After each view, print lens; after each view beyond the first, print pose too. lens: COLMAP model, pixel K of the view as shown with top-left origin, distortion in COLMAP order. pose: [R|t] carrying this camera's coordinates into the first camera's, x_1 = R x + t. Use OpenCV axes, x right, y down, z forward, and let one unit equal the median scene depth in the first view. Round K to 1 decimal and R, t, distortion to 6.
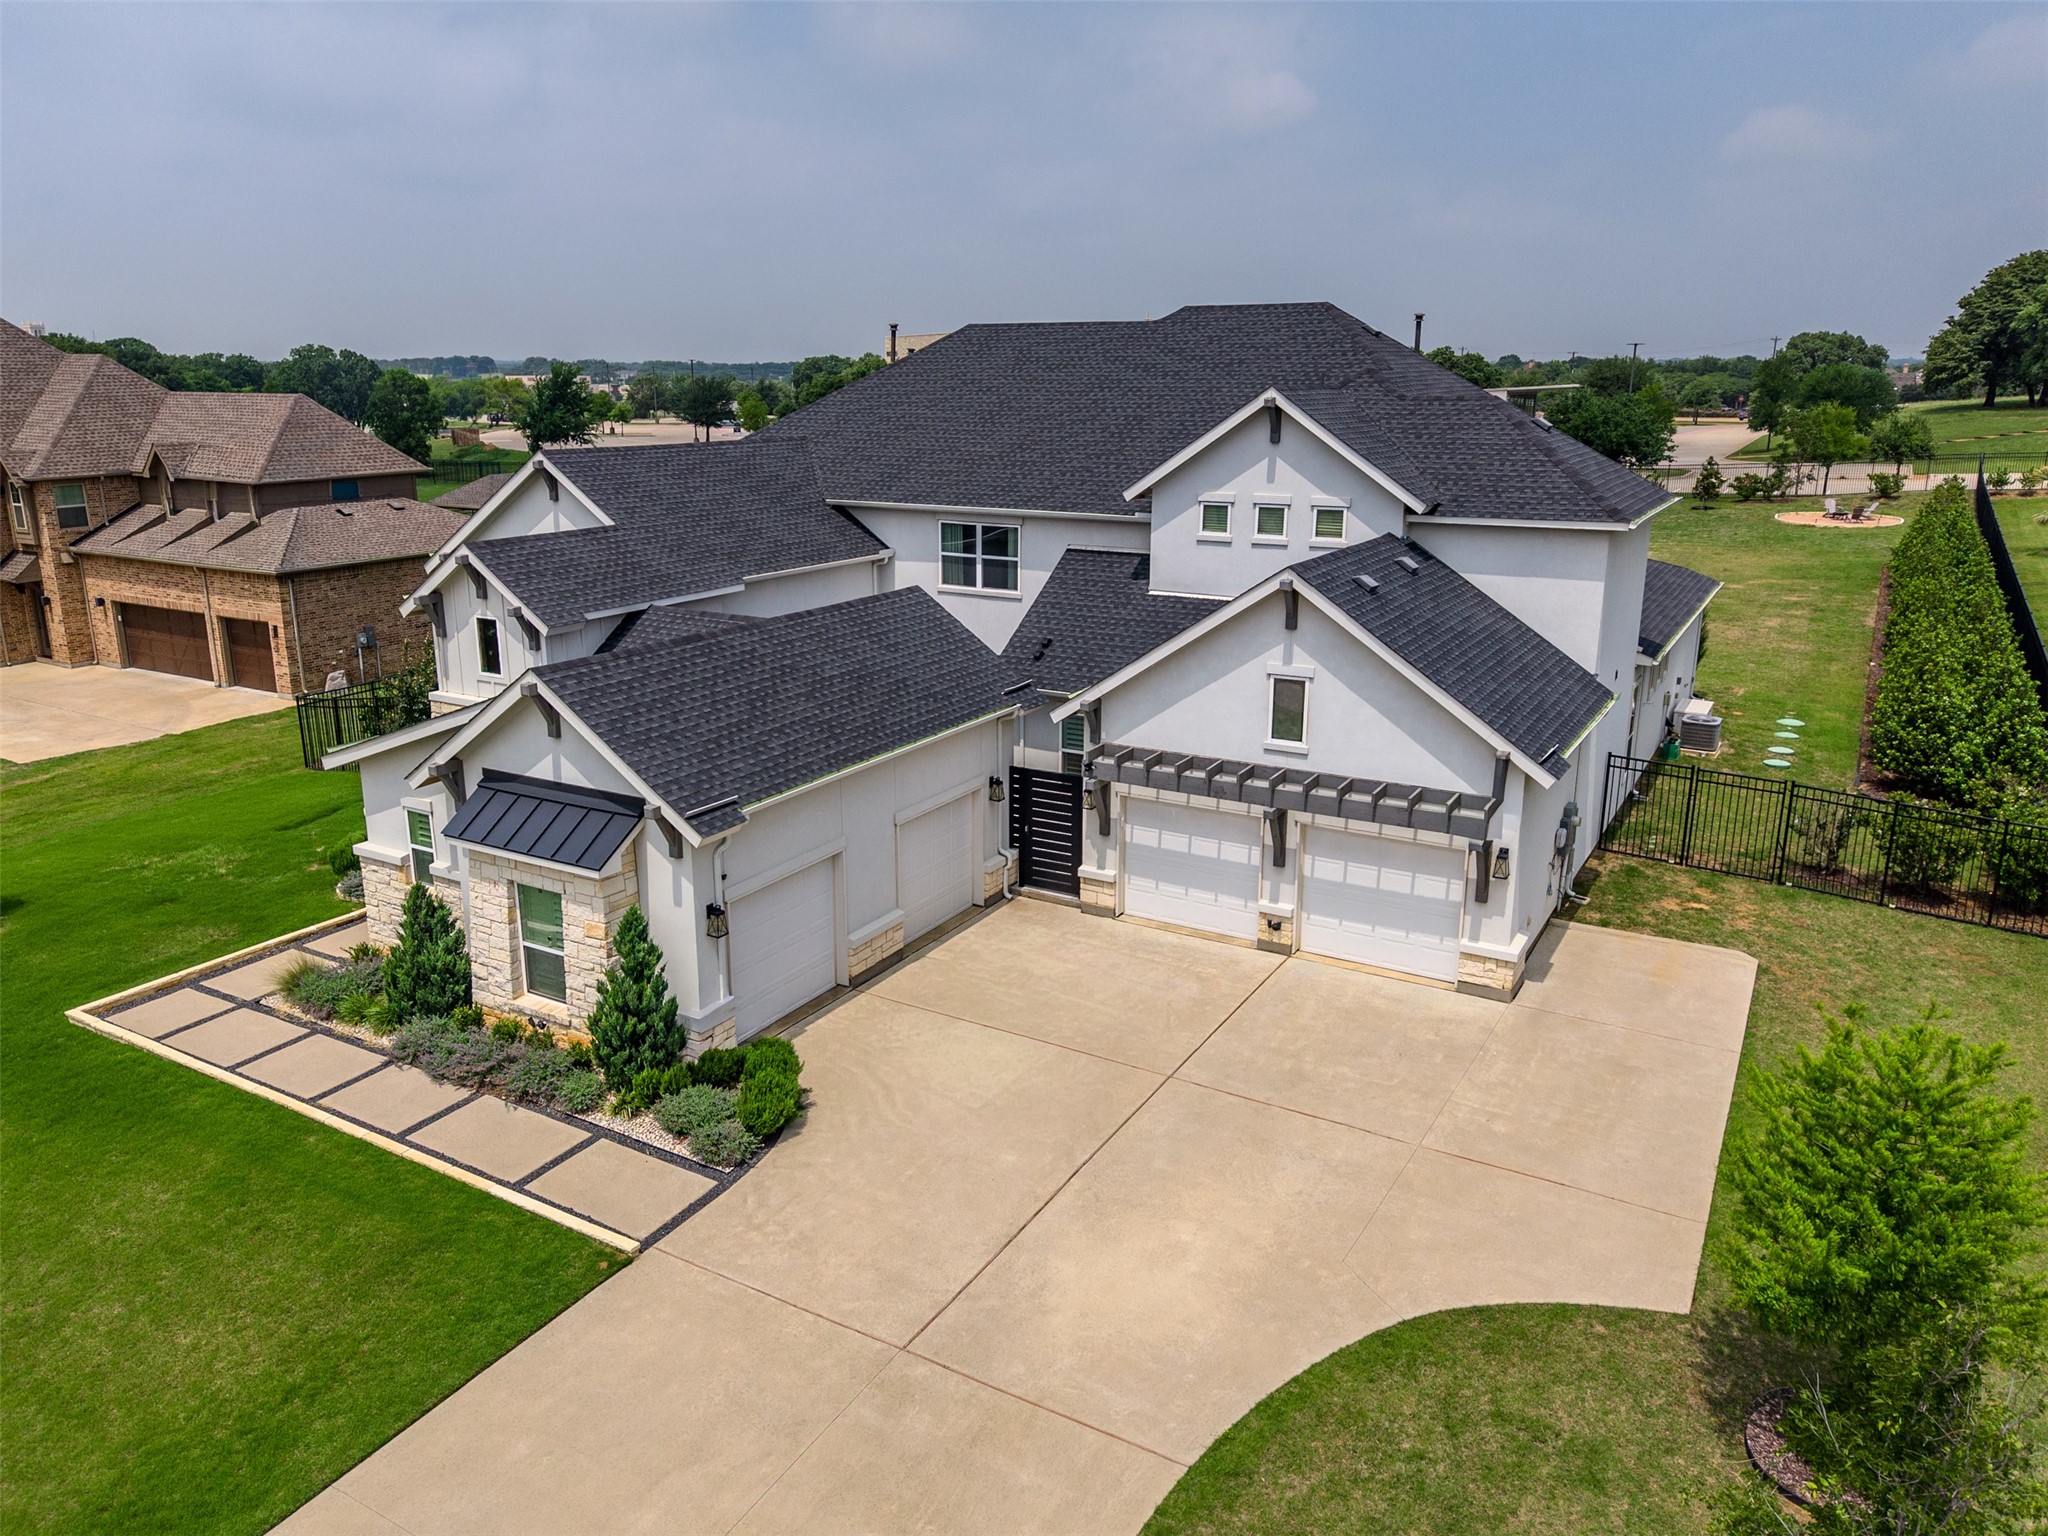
lens RADIAL K [[1462.8, 0, 1024.0], [0, 1462.8, 768.0], [0, 0, 1]] dist [0.026678, -0.022472]
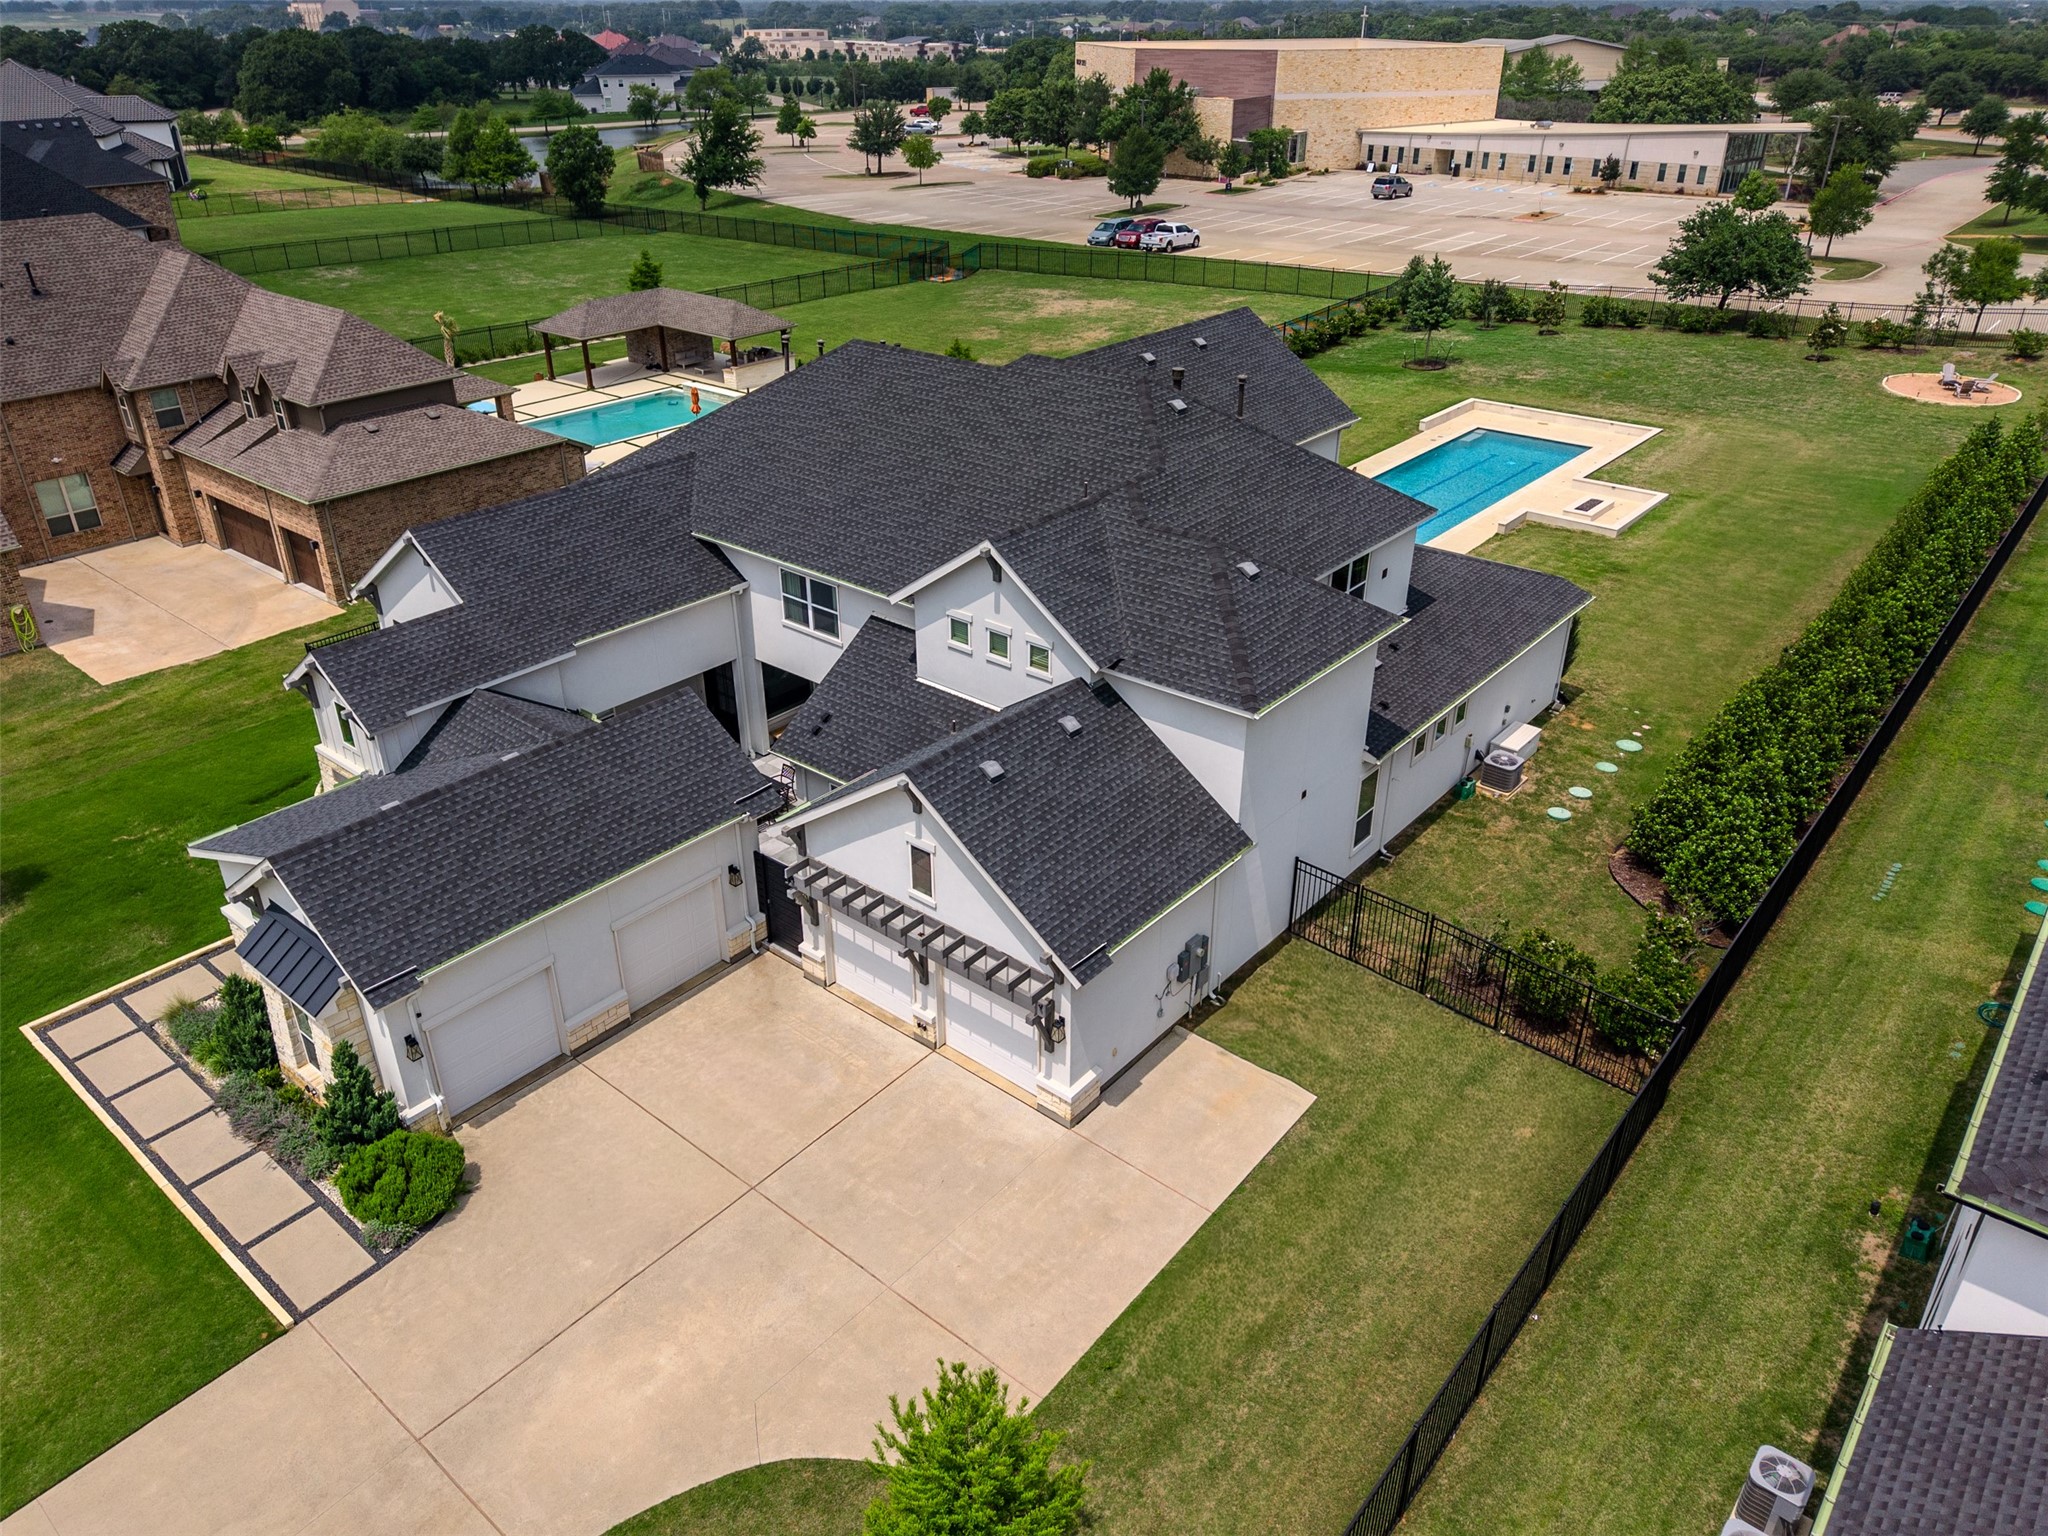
lens RADIAL K [[1425.8, 0, 1037.2], [0, 1425.8, 778.2], [0, 0, 1]] dist [0.041585, -0.049409]
pose [[0.986755, 0.078901, -0.141734, 0.397676], [-0.044403, 0.971745, 0.231818, -0.356589], [0.156020, -0.222454, 0.962378, -0.083183]]
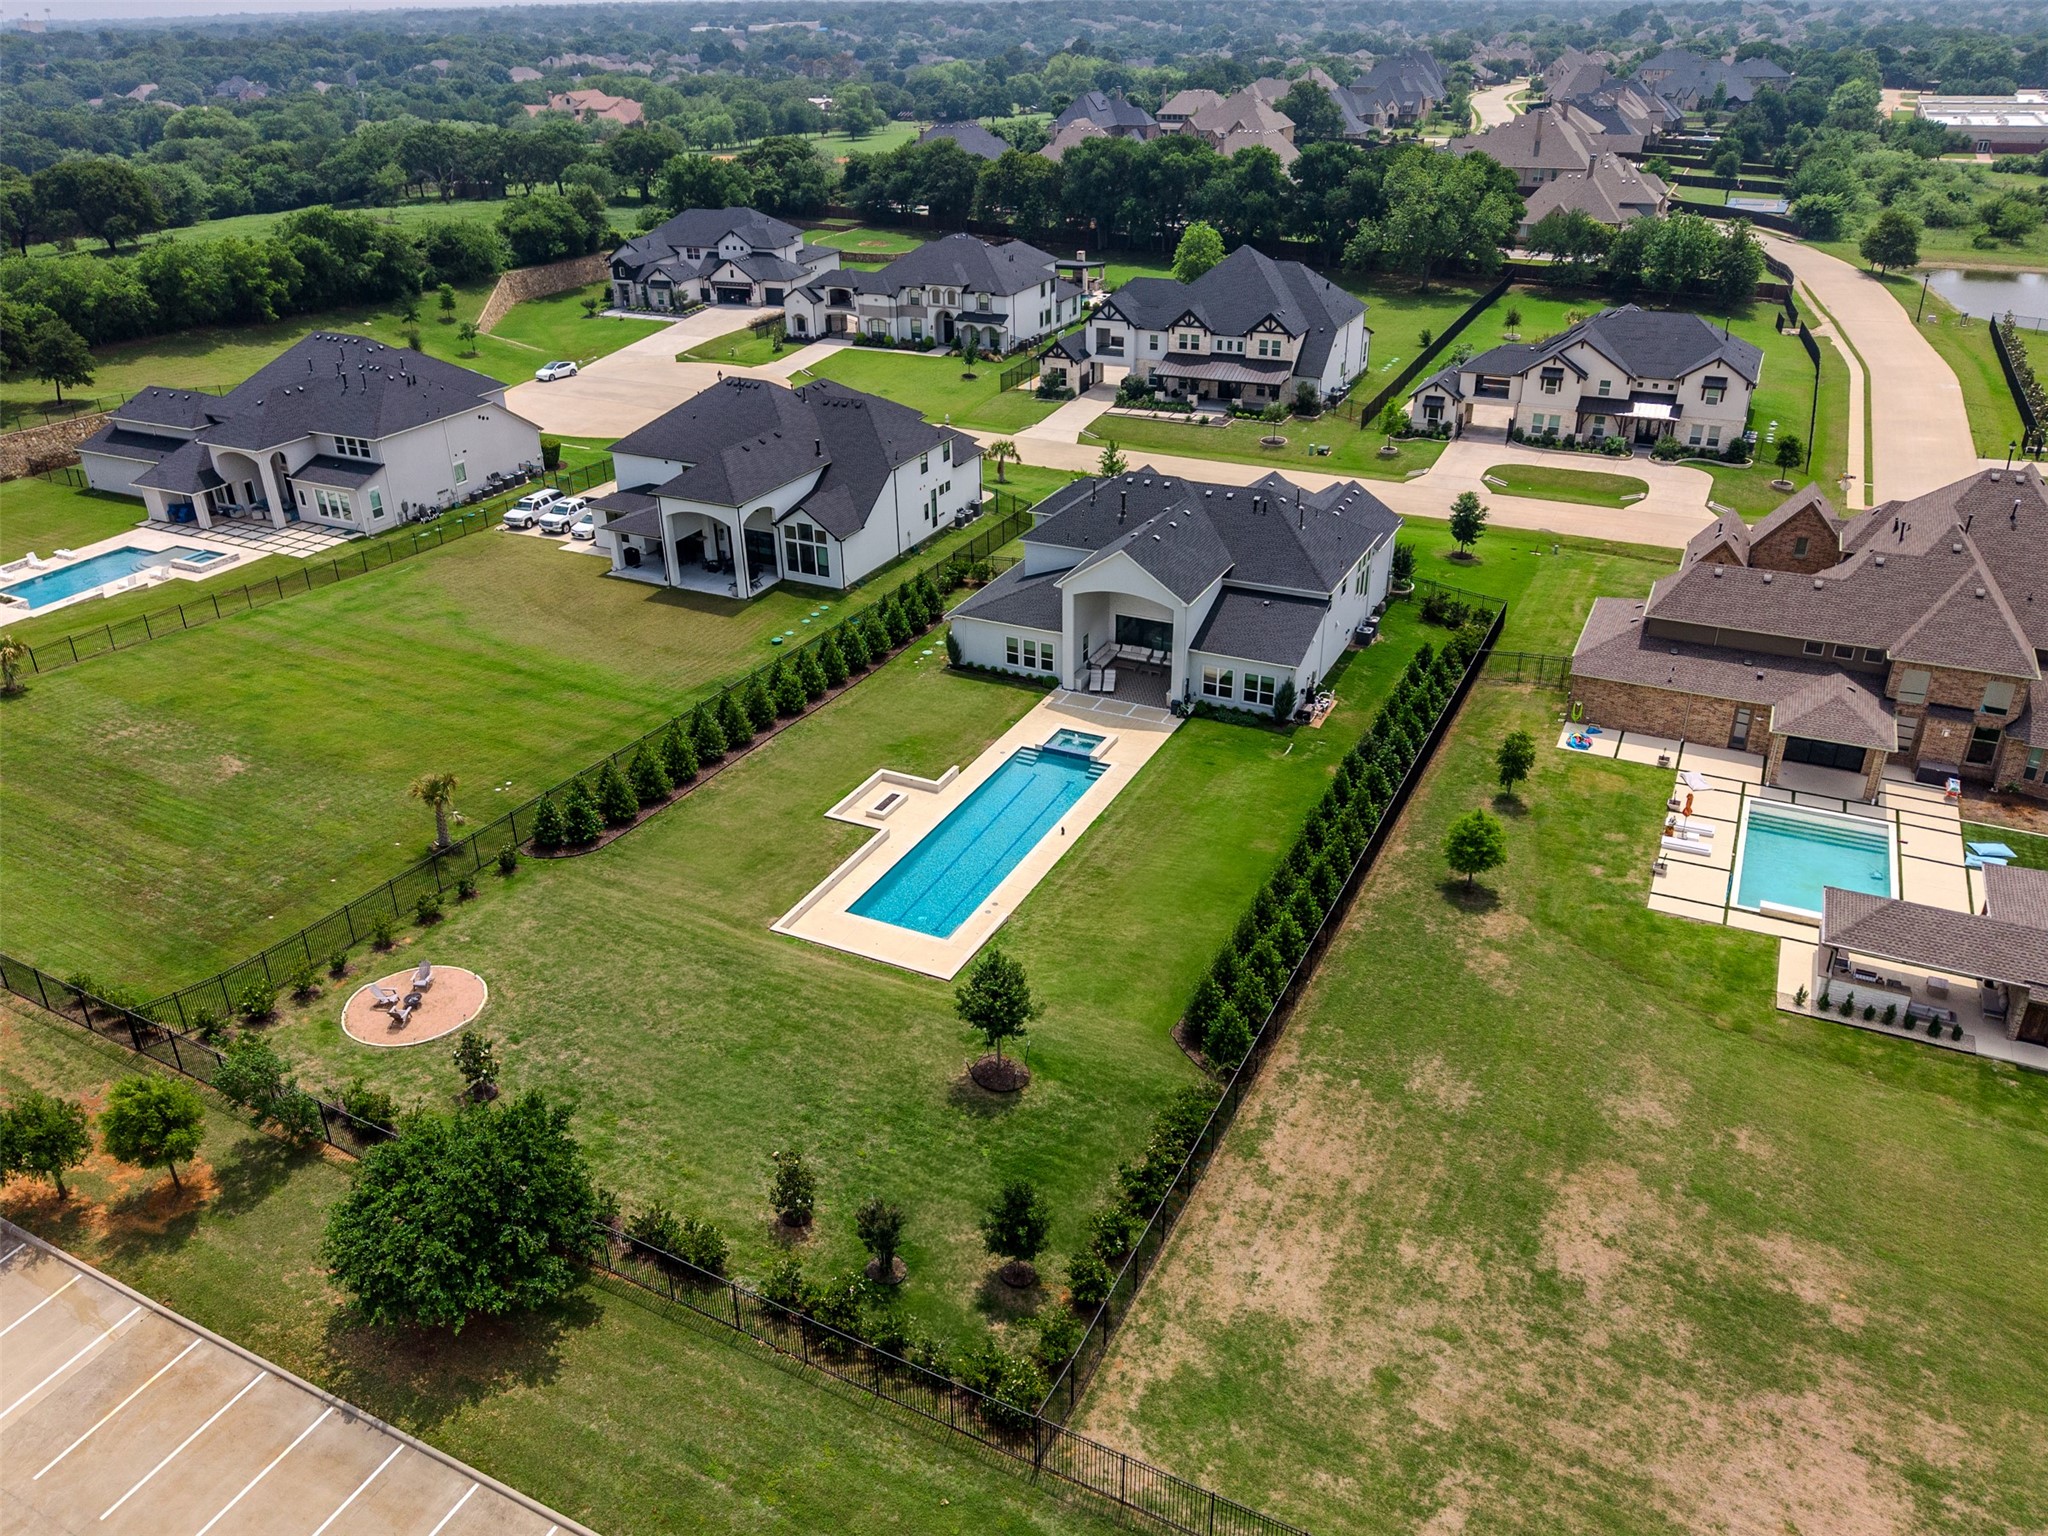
lens RADIAL K [[1462.8, 0, 1024.0], [0, 1462.8, 768.0], [0, 0, 1]] dist [0.026678, -0.022472]
pose [[-0.996672, 0.072731, -0.036806, 0.732043], [0.027214, 0.722518, 0.690816, -2.484569], [0.076836, 0.687516, -0.722093, 4.605391]]
